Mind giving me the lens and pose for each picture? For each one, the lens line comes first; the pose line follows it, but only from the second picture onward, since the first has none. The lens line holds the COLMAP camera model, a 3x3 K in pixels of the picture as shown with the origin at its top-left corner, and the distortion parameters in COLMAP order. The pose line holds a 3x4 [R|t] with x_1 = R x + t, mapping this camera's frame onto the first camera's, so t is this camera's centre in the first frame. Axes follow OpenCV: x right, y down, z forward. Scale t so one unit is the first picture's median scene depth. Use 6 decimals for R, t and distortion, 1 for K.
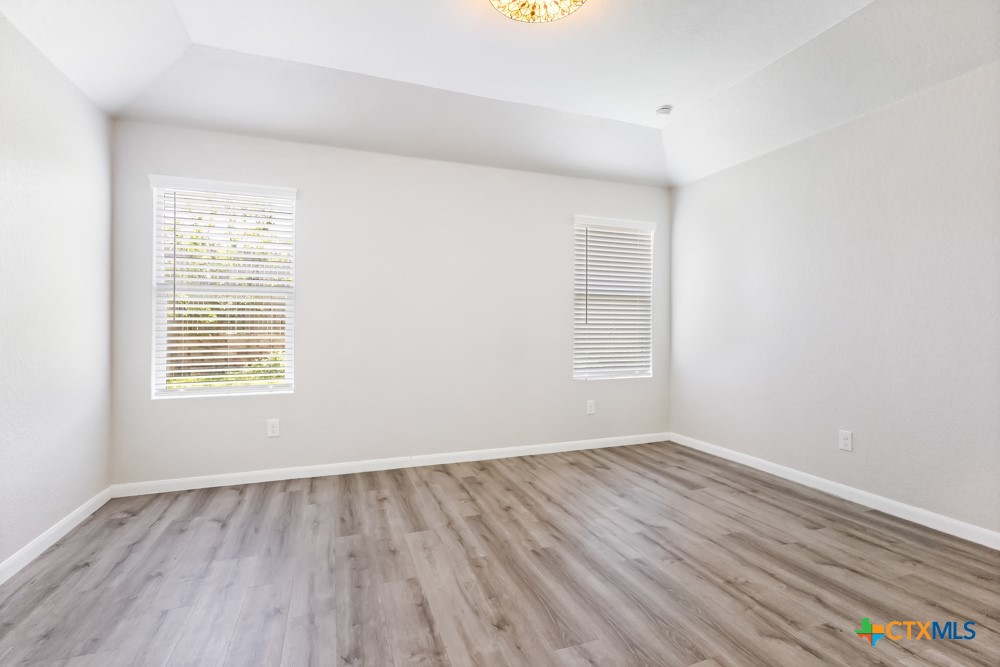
lens RADIAL K [[461.7, 0, 493.6], [0, 461.7, 333.5], [0, 0, 1]] dist [0.004156, -0.000658]
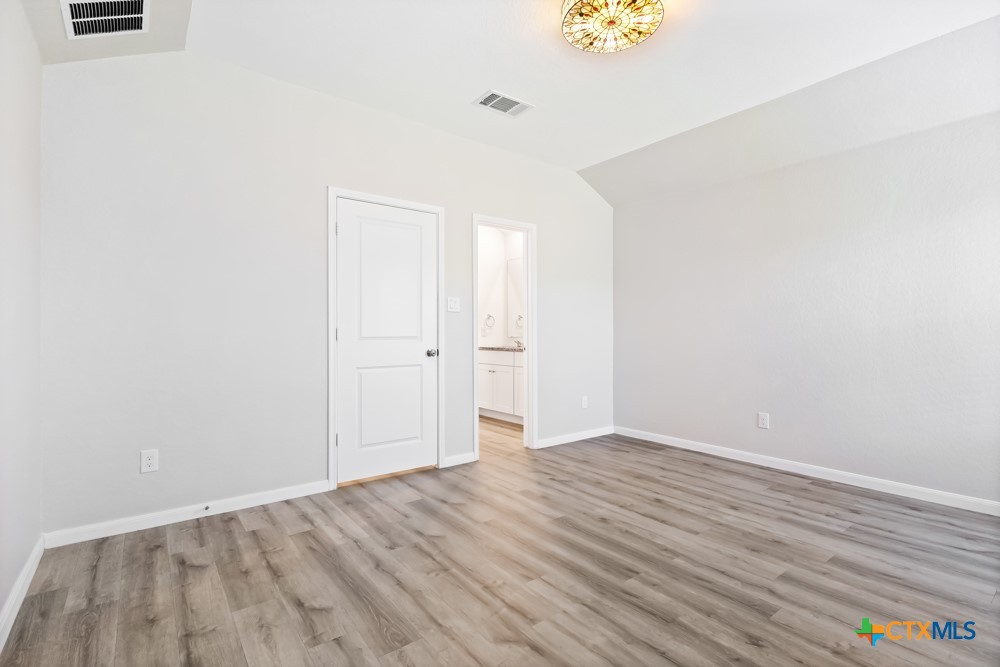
lens RADIAL K [[461.7, 0, 502.2], [0, 461.7, 331.4], [0, 0, 1]] dist [0.004156, -0.000658]
pose [[-0.947942, -0.002831, -0.318430, 0.663449], [-0.003627, 0.999992, 0.001908, -0.009702], [0.318422, 0.002964, -0.947945, 1.867551]]
